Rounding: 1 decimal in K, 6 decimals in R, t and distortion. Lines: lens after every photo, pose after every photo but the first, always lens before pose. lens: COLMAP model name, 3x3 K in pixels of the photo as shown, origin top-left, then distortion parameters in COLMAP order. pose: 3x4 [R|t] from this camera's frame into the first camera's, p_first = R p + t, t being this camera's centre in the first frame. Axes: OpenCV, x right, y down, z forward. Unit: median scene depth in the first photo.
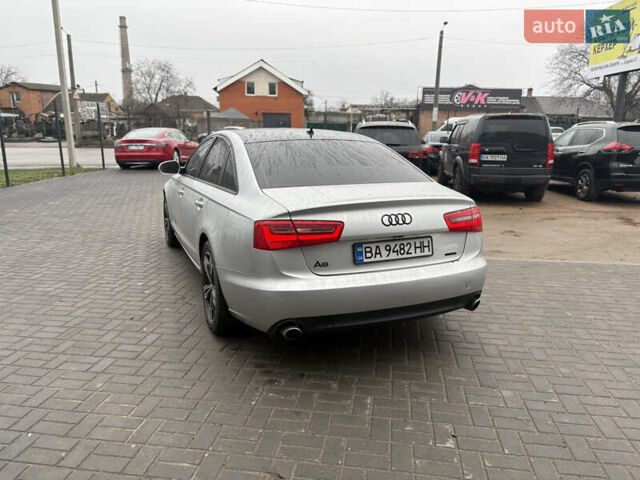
lens RADIAL K [[478.0, 0, 320.0], [0, 478.0, 240.0], [0, 0, 1]] dist [0.049007, -0.050461]
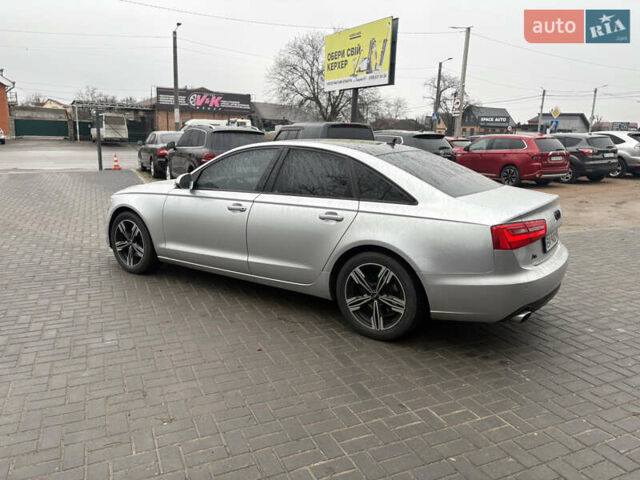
lens RADIAL K [[478.0, 0, 320.0], [0, 478.0, 240.0], [0, 0, 1]] dist [0.049007, -0.050461]
pose [[0.842198, -0.104726, 0.528900, -0.174152], [0.105419, 0.994006, 0.028954, -0.013203], [-0.528762, 0.031371, 0.848190, 0.039583]]
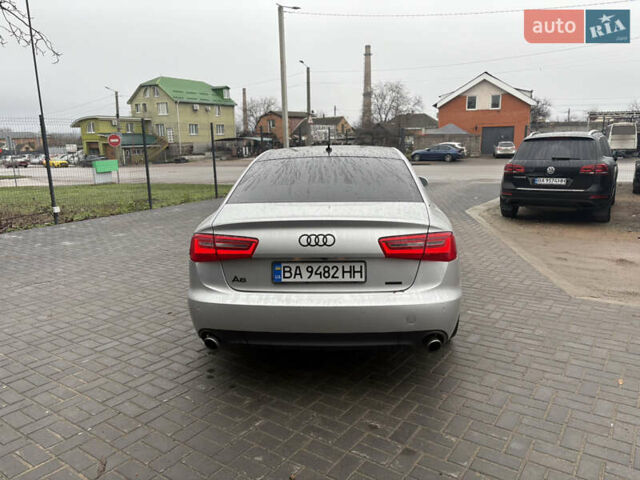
lens RADIAL K [[478.0, 0, 320.0], [0, 478.0, 240.0], [0, 0, 1]] dist [0.049007, -0.050461]
pose [[0.896010, 0.060479, -0.439895, 0.095252], [-0.074812, 0.997080, -0.015300, -0.004762], [0.437686, 0.046618, 0.897919, 0.024729]]
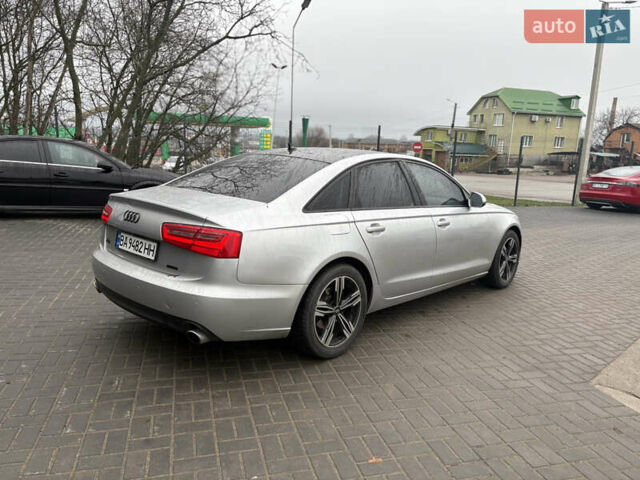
lens RADIAL K [[471.8, 0, 322.3], [0, 471.8, 240.9], [0, 0, 1]] dist [0.051879, -0.040343]
pose [[0.425510, 0.179684, -0.886935, 0.217694], [-0.247919, 0.965739, 0.076709, -0.029841], [0.870332, 0.187248, 0.455479, 0.146055]]
